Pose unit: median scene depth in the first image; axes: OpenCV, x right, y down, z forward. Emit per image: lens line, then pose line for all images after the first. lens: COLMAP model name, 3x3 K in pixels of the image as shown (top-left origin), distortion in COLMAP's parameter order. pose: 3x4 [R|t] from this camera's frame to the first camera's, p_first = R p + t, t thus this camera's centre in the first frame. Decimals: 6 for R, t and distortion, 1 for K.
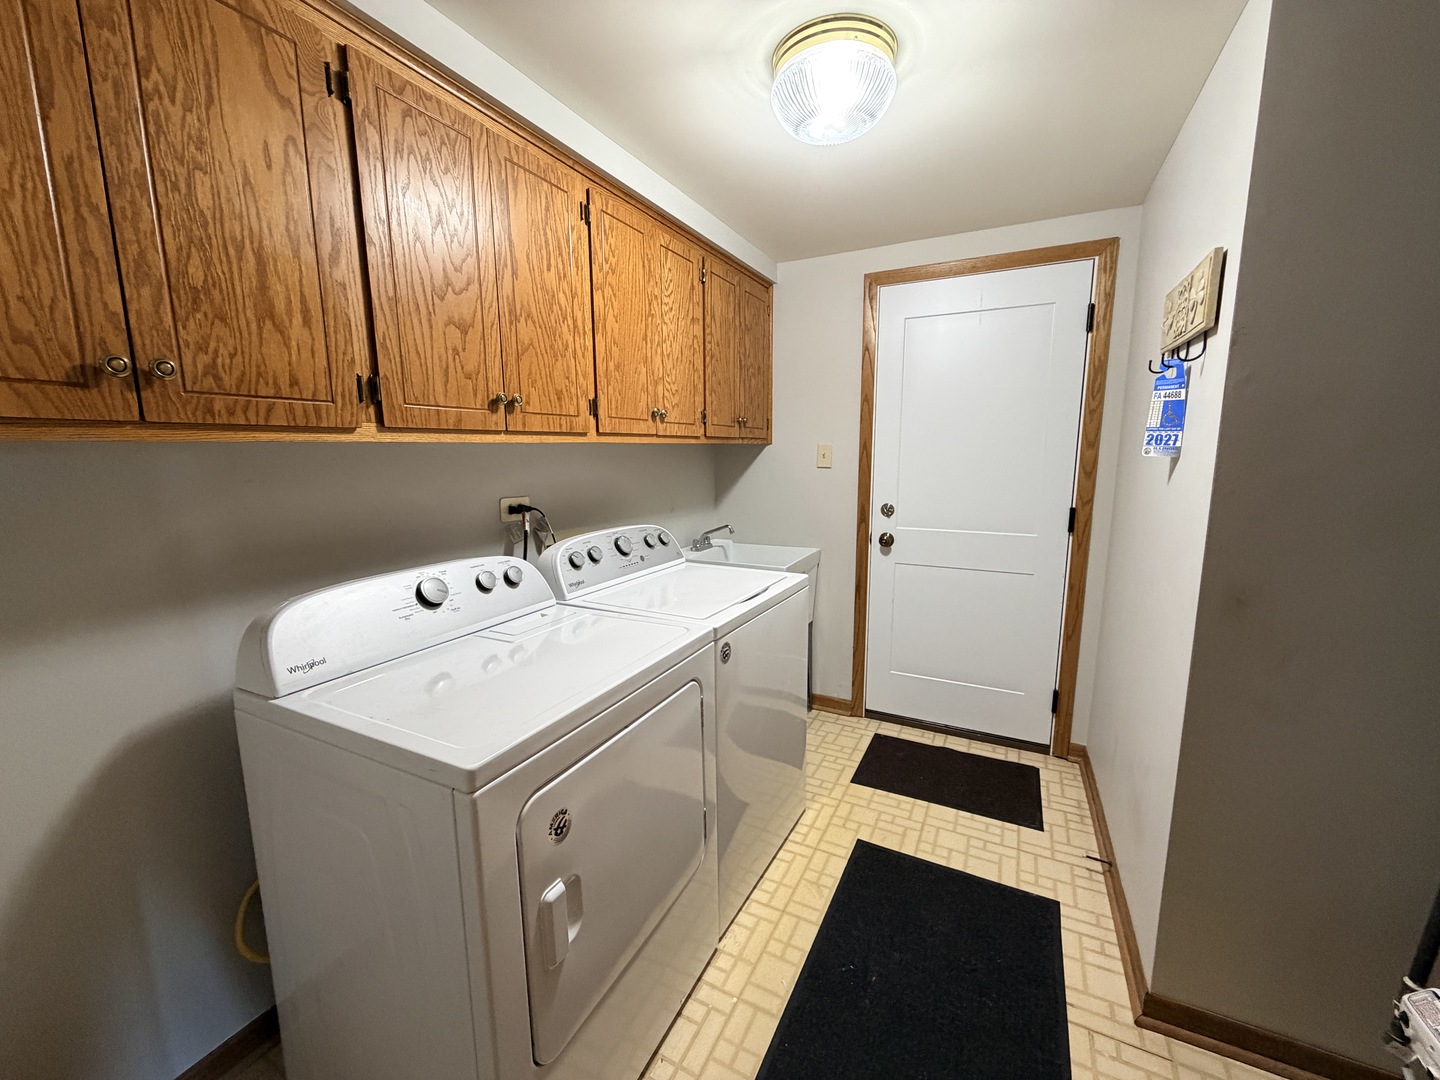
lens RADIAL K [[574.1, 0, 714.3], [0, 574.1, 539.0], [0, 0, 1]] dist [-0.000755, -0.000613]
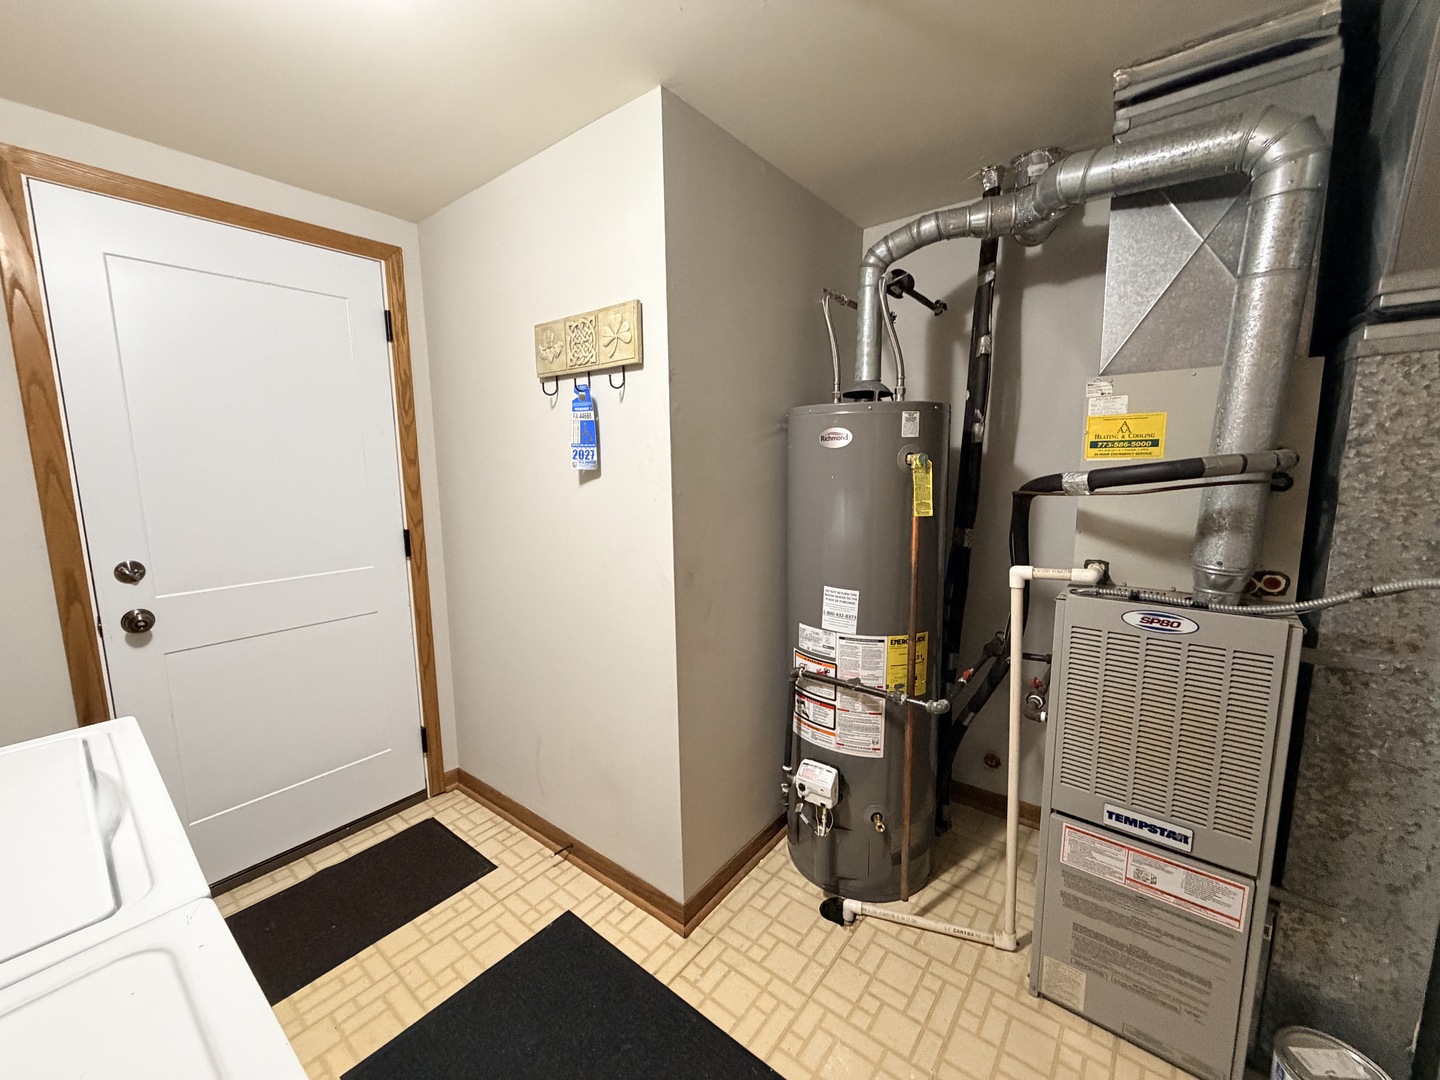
lens RADIAL K [[574.1, 0, 715.4], [0, 574.1, 541.0], [0, 0, 1]] dist [-0.000755, -0.000613]
pose [[0.189510, -0.130266, 0.973199, -0.195566], [0.167626, 0.980902, 0.098655, -0.048623], [-0.967464, 0.144438, 0.207727, 0.352576]]
